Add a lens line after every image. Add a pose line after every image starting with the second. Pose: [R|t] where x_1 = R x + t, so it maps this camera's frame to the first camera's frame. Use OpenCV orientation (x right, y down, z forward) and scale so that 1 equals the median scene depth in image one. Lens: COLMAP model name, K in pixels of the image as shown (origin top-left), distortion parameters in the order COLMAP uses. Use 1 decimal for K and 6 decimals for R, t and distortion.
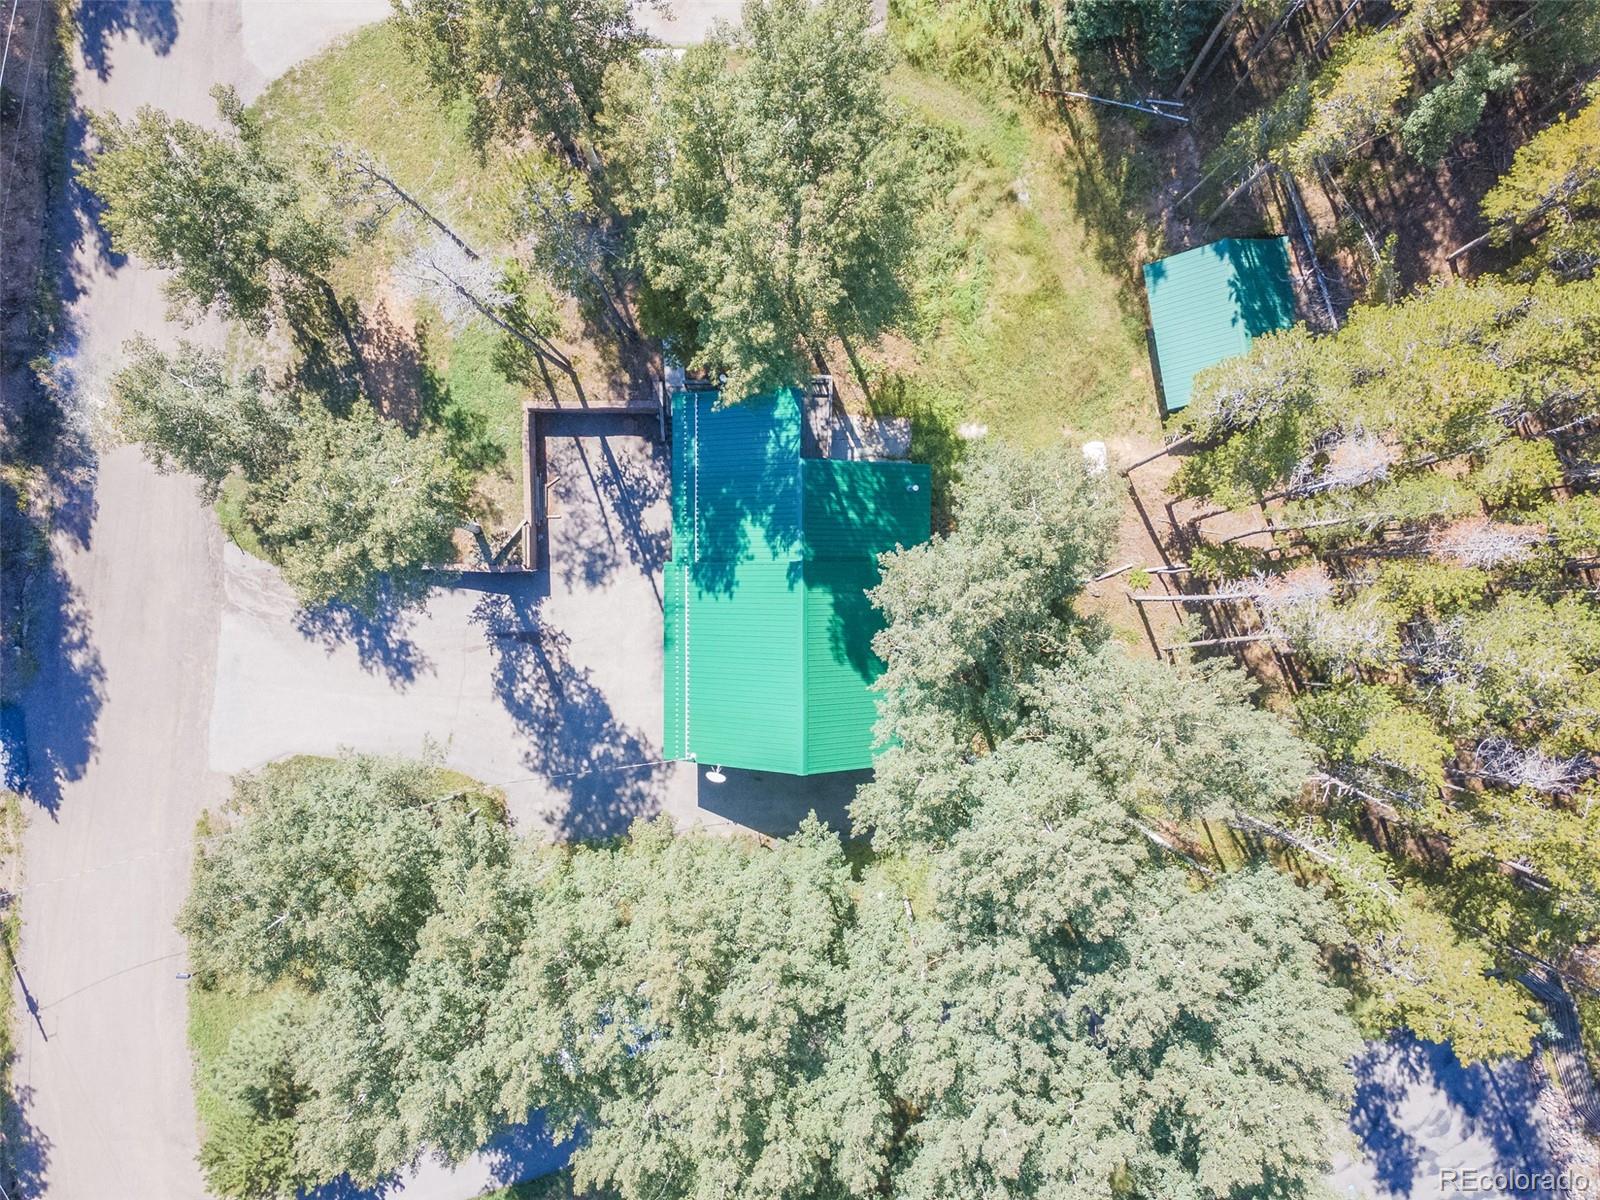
lens RADIAL K [[1079.9, 0, 800.0], [0, 1079.9, 600.0], [0, 0, 1]] dist [0.028029, 0.006486]
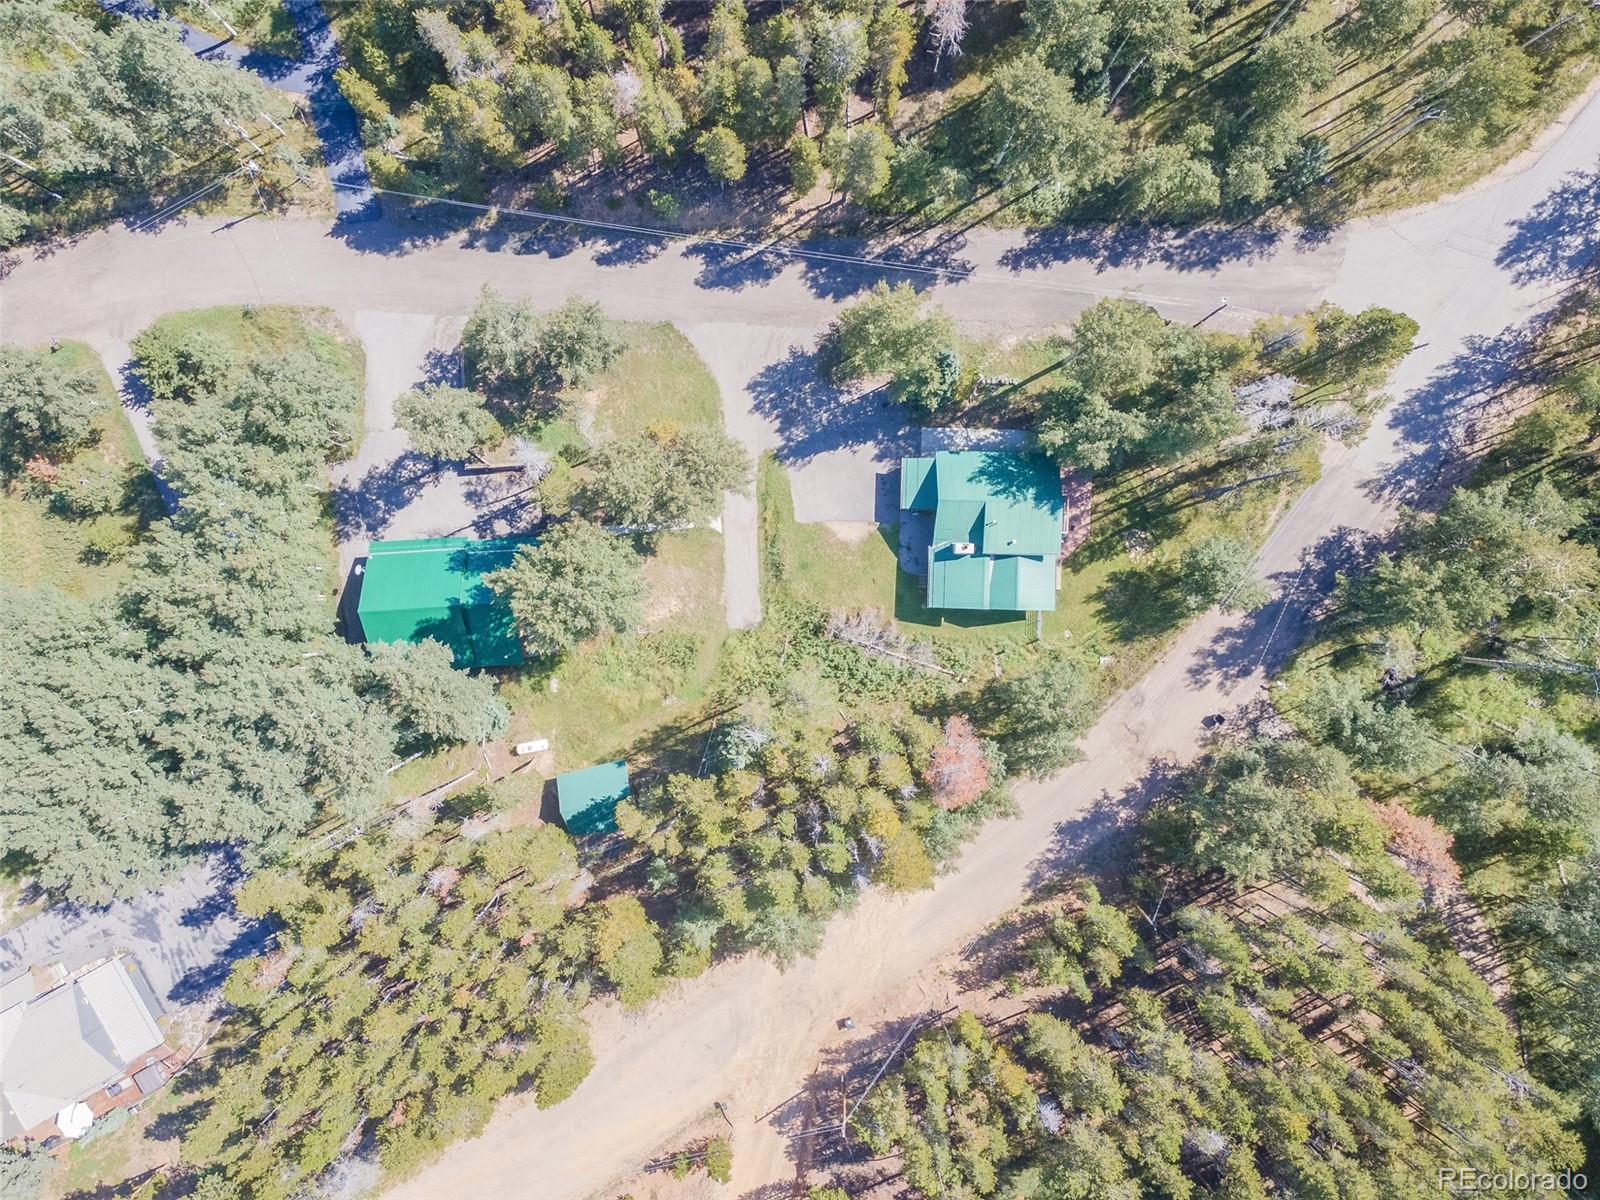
lens RADIAL K [[1079.9, 0, 800.0], [0, 1079.9, 600.0], [0, 0, 1]] dist [0.028029, 0.006486]
pose [[0.061073, 0.997747, 0.027762, -0.022617], [-0.997687, 0.061854, -0.028194, -0.576615], [-0.029848, -0.025976, 0.999217, -1.034516]]
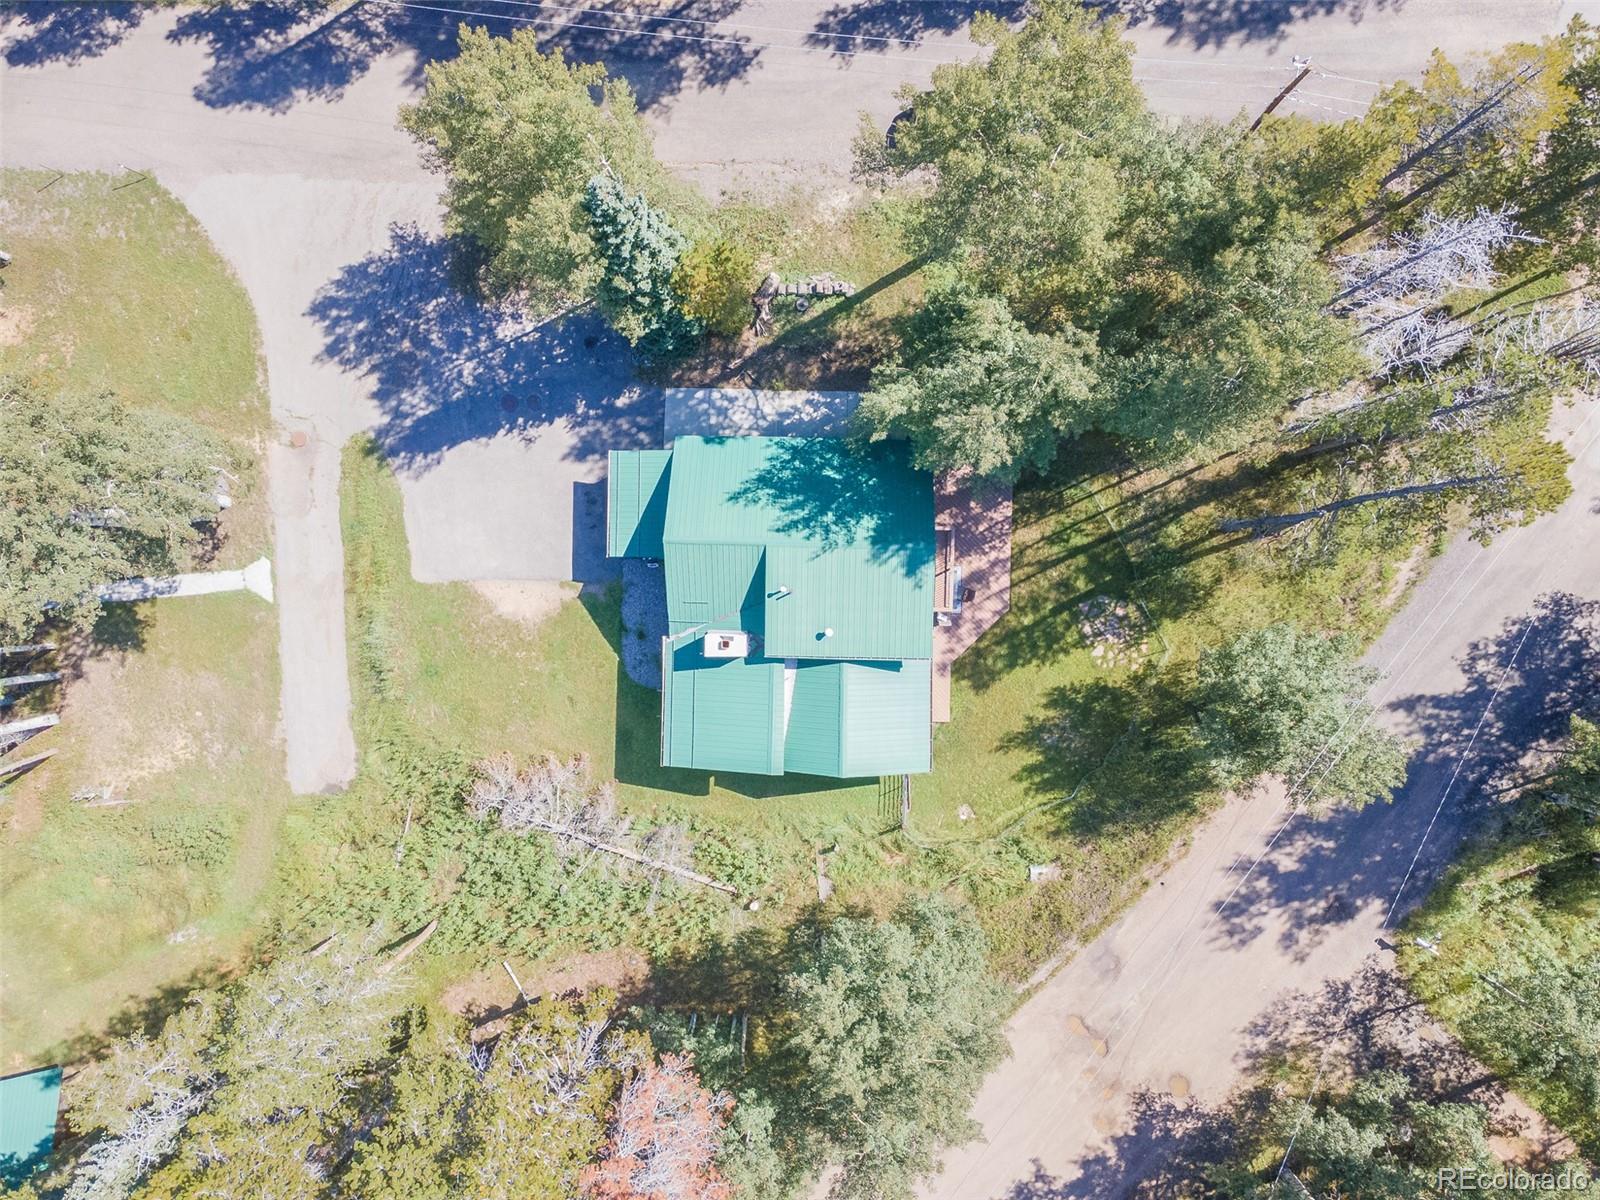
lens RADIAL K [[1079.9, 0, 800.0], [0, 1079.9, 600.0], [0, 0, 1]] dist [0.028029, 0.006486]
pose [[0.062421, 0.997818, 0.021526, -0.095990], [-0.998006, 0.062200, 0.010775, -1.001801], [0.009412, -0.022156, 0.999710, -0.008045]]
